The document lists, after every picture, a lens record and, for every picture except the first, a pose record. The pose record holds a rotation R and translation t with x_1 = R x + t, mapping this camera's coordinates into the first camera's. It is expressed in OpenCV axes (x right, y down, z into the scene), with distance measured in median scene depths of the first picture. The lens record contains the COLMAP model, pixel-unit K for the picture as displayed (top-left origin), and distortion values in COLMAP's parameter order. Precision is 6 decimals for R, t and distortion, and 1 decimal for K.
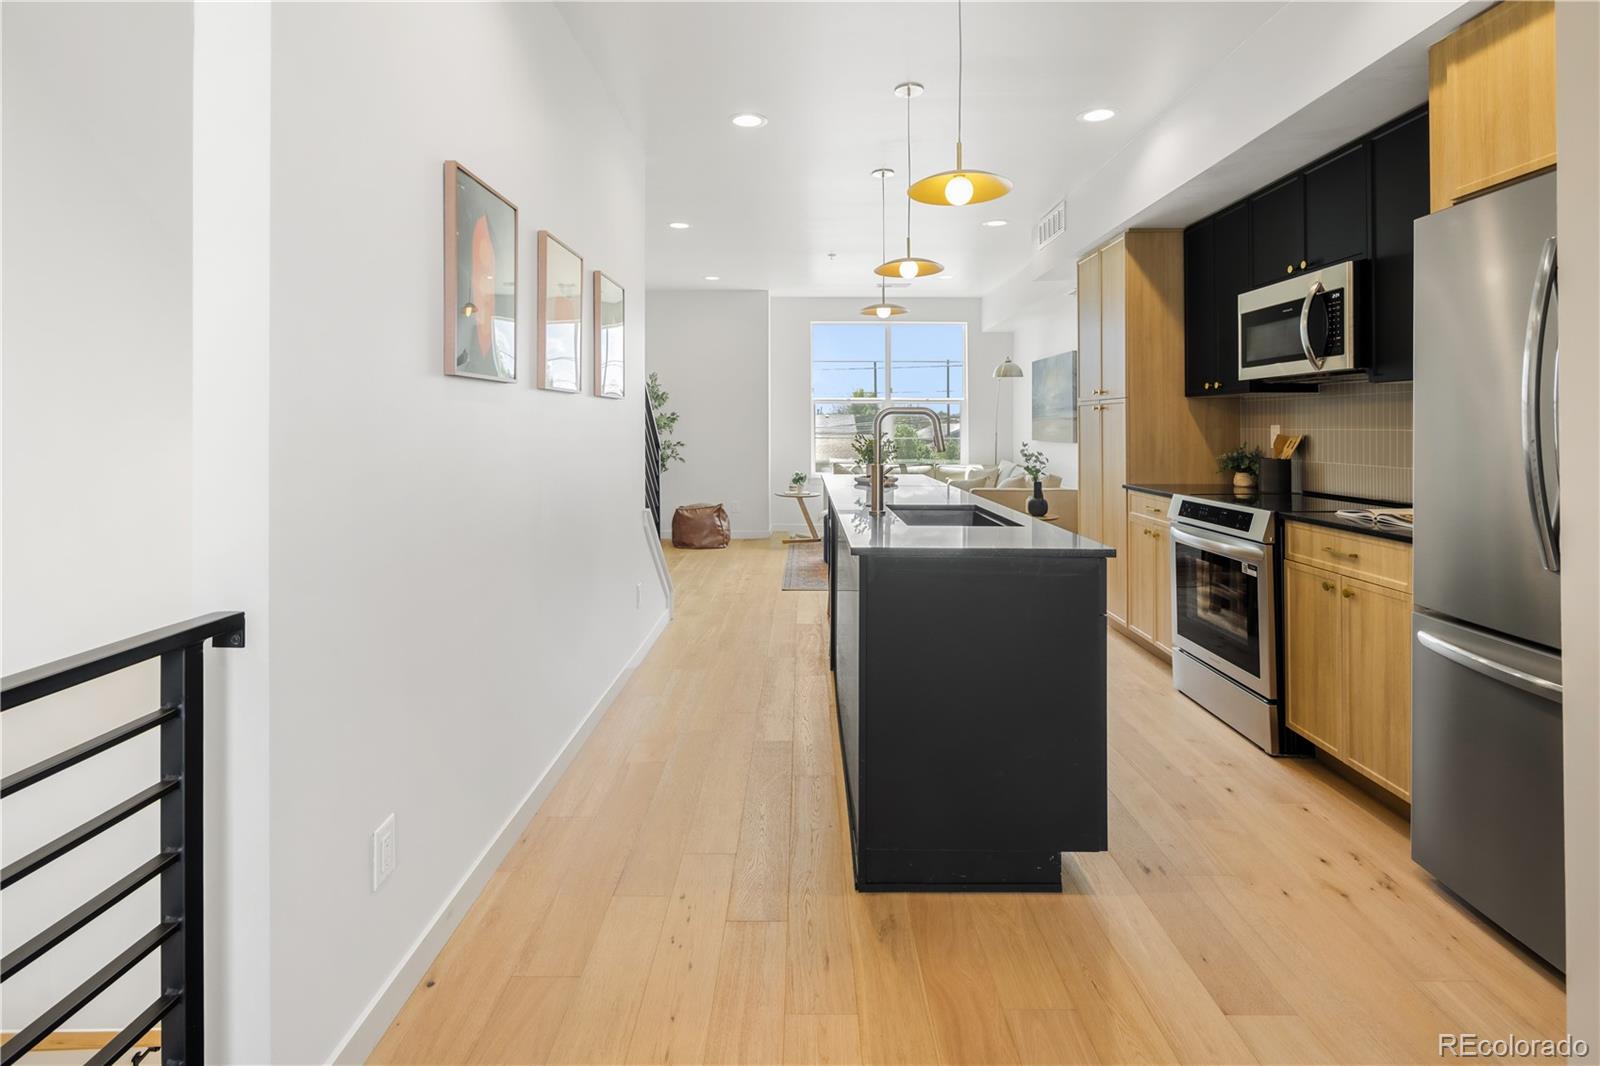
lens RADIAL K [[782.2, 0, 790.6], [0, 782.2, 418.3], [0, 0, 1]] dist [0.001055, -0.001360]
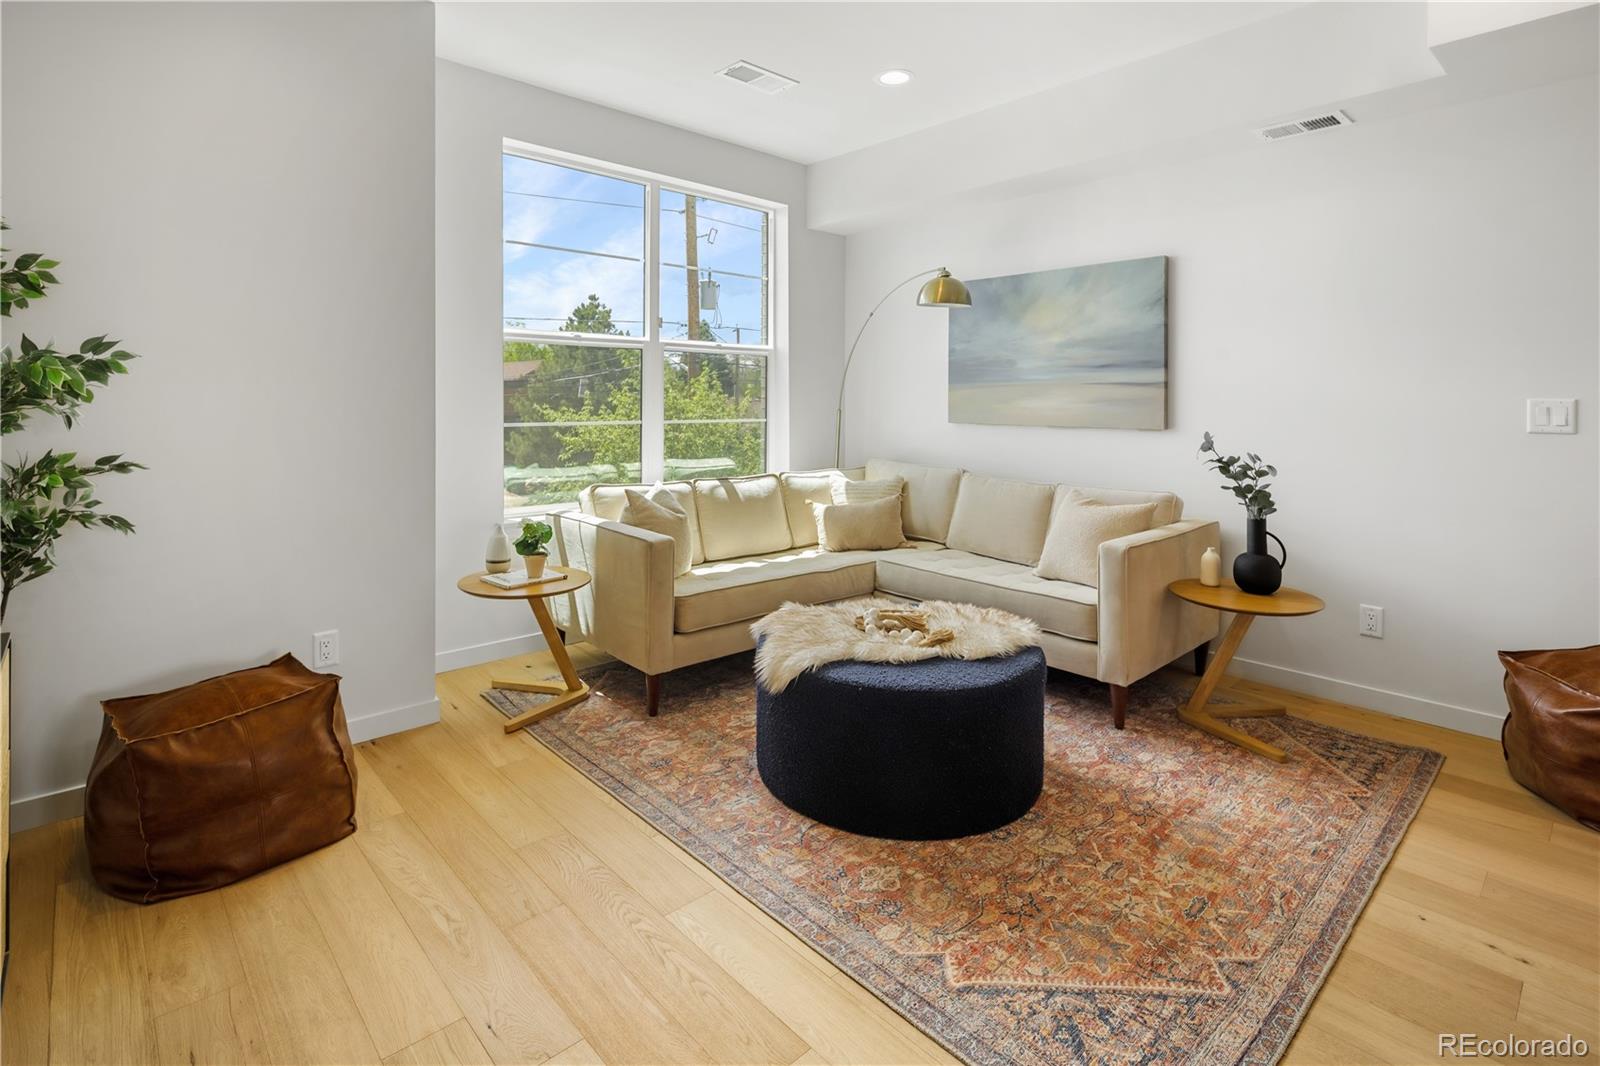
lens RADIAL K [[785.8, 0, 798.3], [0, 785.8, 398.4], [0, 0, 1]] dist [0.002567, 0.000495]
pose [[0.725959, 0.001020, 0.687737, -0.329044], [-0.009065, 0.999926, 0.008087, 0.014298], [-0.687678, -0.012105, 0.725915, 1.387878]]
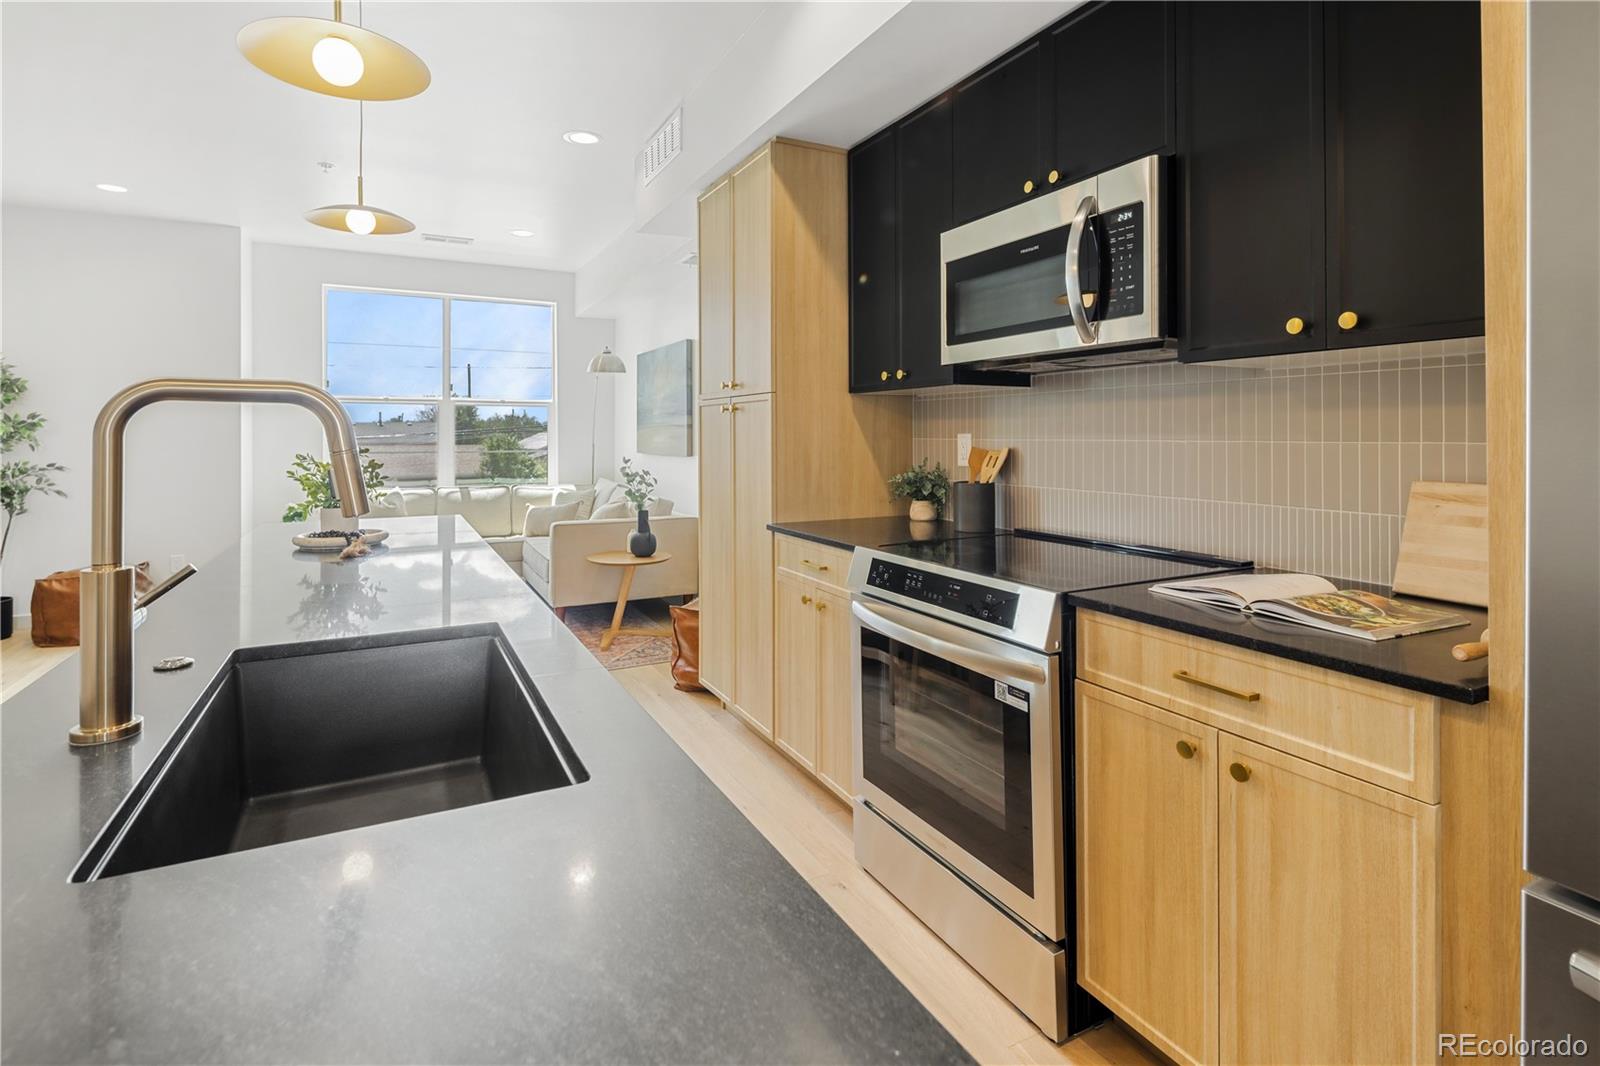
lens RADIAL K [[786.1, 0, 797.9], [0, 786.1, 432.4], [0, 0, 1]] dist [0.000418, -0.000156]
pose [[0.878818, -0.000993, 0.477157, 0.144831], [-0.002271, 0.999978, 0.006264, 0.003445], [-0.477152, -0.006589, 0.878796, 0.446599]]
